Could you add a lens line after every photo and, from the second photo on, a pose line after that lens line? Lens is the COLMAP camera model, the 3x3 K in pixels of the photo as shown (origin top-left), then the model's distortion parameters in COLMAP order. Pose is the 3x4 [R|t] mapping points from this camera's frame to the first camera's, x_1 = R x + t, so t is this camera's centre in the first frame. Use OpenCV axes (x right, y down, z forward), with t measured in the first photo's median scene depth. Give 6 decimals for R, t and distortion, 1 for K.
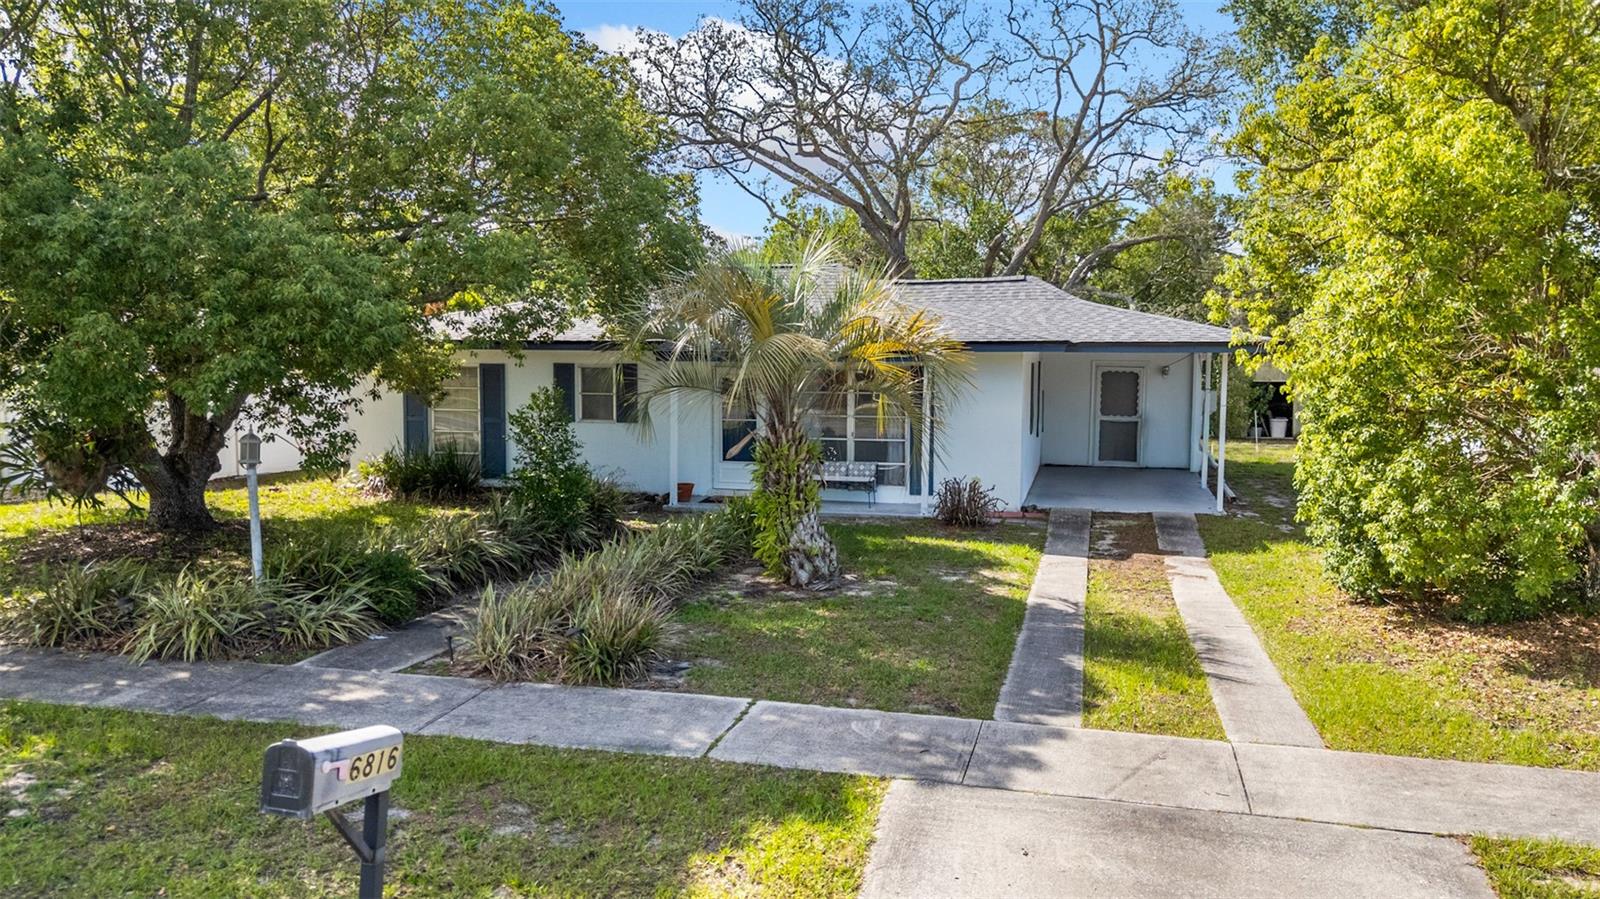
lens RADIAL K [[1189.4, 0, 784.6], [0, 1189.4, 460.5], [0, 0, 1]] dist [0.077982, -0.081967]
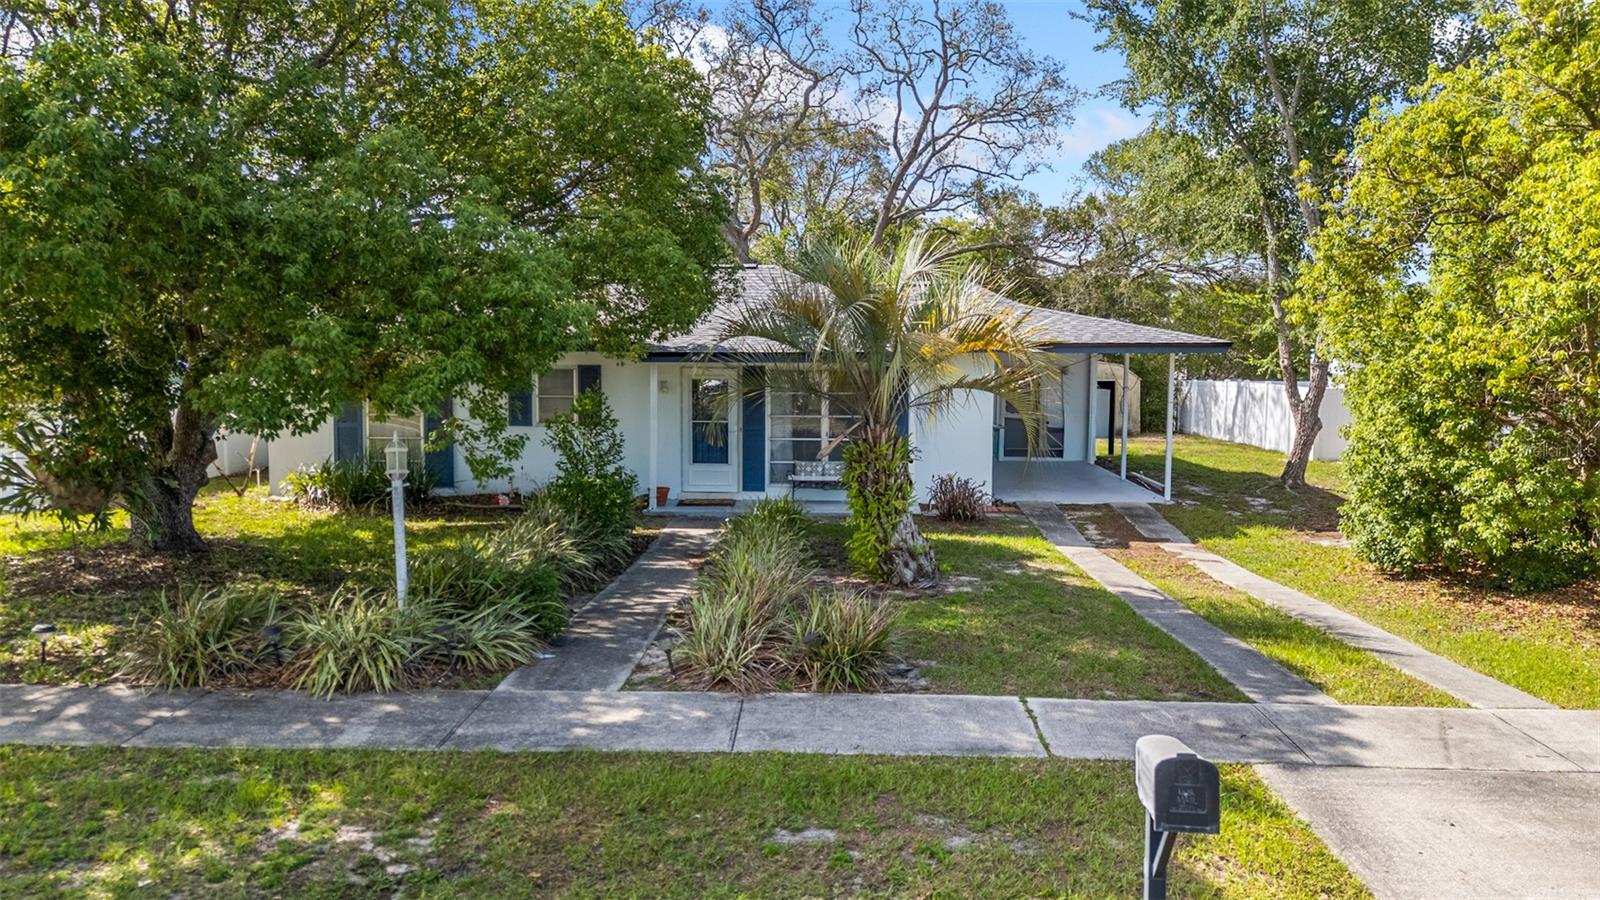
lens RADIAL K [[1189.4, 0, 784.7], [0, 1189.4, 444.1], [0, 0, 1]] dist [0.077982, -0.081967]
pose [[0.978128, -0.017493, 0.207266, -0.405553], [0.020705, 0.999697, -0.013336, -0.001594], [-0.206969, 0.017336, 0.978194, 0.056669]]
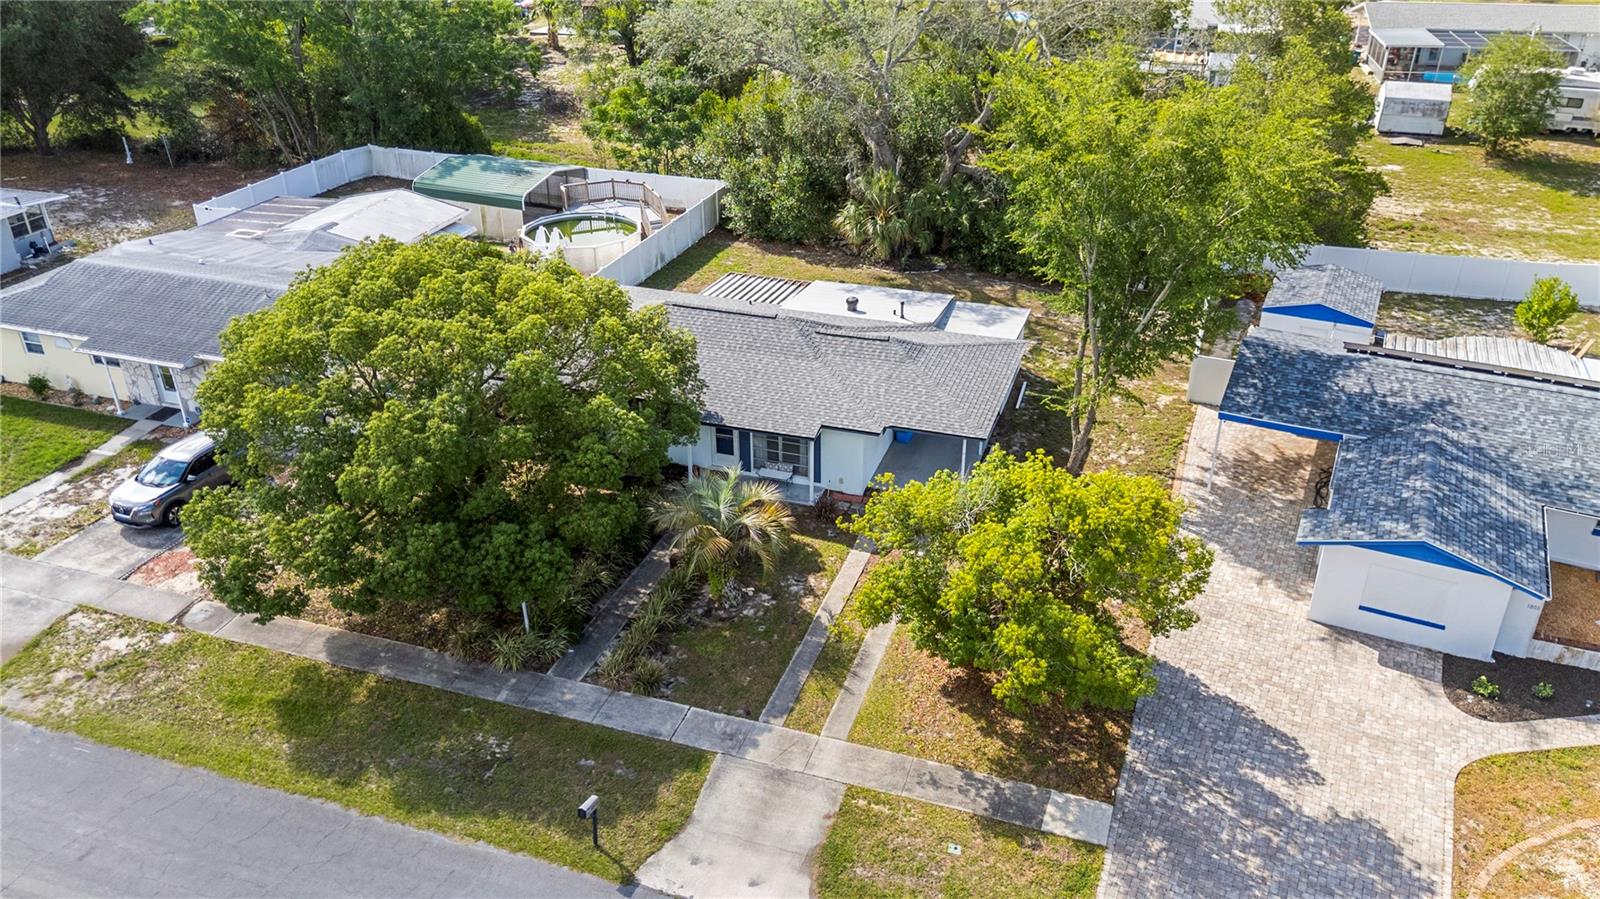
lens RADIAL K [[1189.4, 0, 799.3], [0, 1189.4, 449.8], [0, 0, 1]] dist [0.077982, -0.081967]
pose [[0.997270, 0.034904, -0.065065, 0.444998], [-0.007050, 0.922200, 0.386650, -1.652861], [0.073499, -0.385136, 0.919928, -1.654506]]
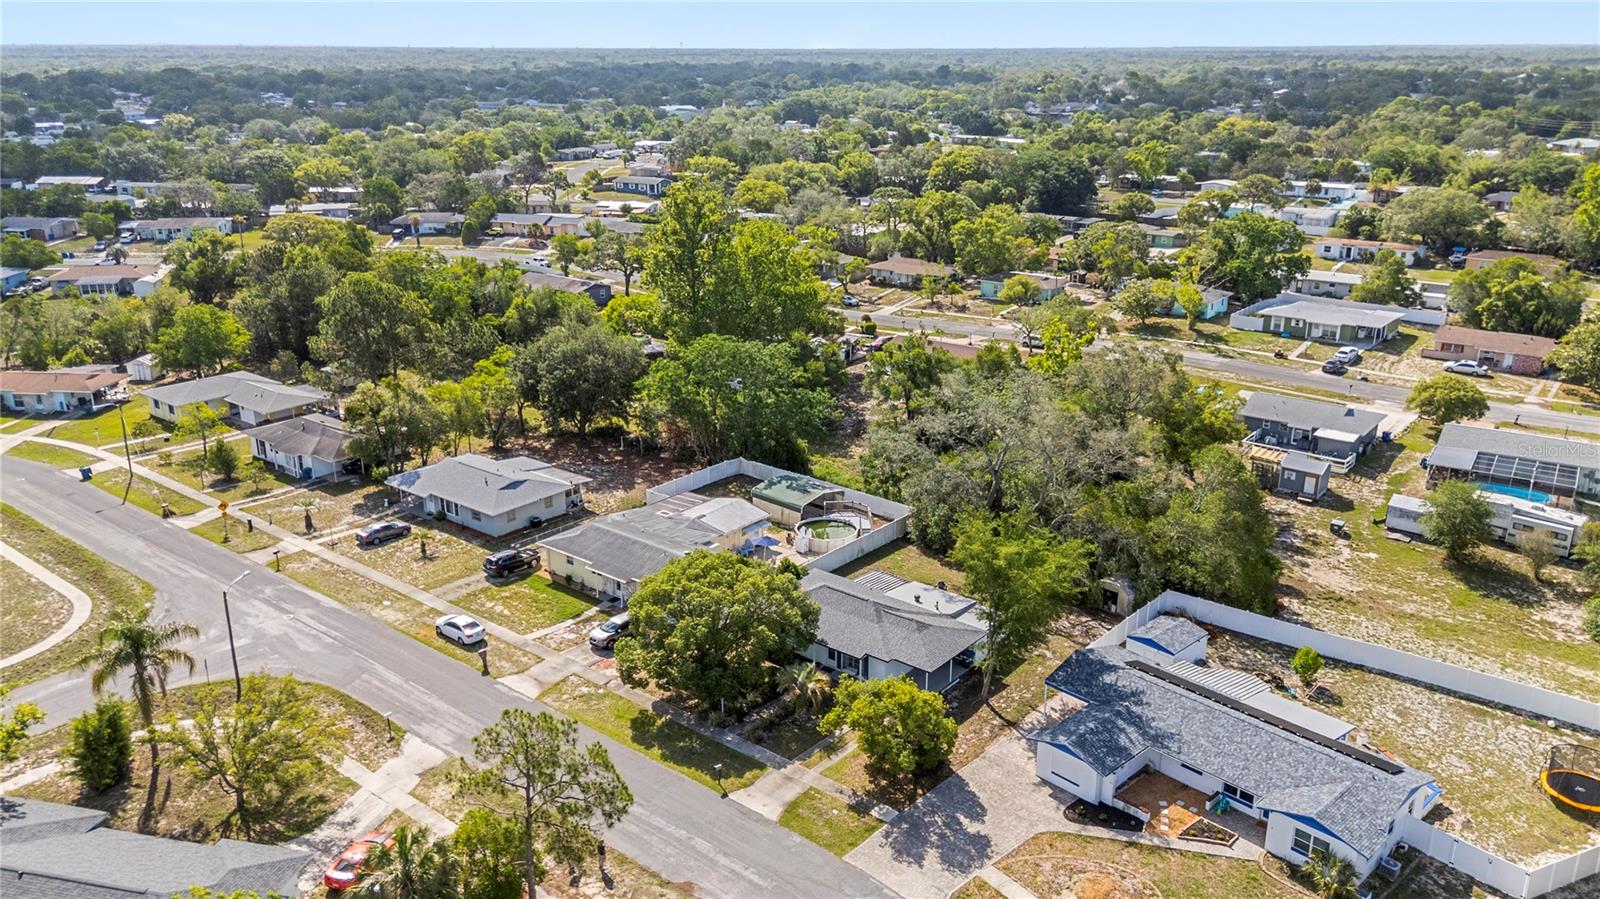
lens RADIAL K [[1189.4, 0, 801.4], [0, 1189.4, 435.8], [0, 0, 1]] dist [0.077982, -0.081967]
pose [[0.909515, 0.134093, -0.393448, 3.145857], [-0.047996, 0.974085, 0.221033, -3.782205], [0.412890, -0.182148, 0.892381, -5.949896]]
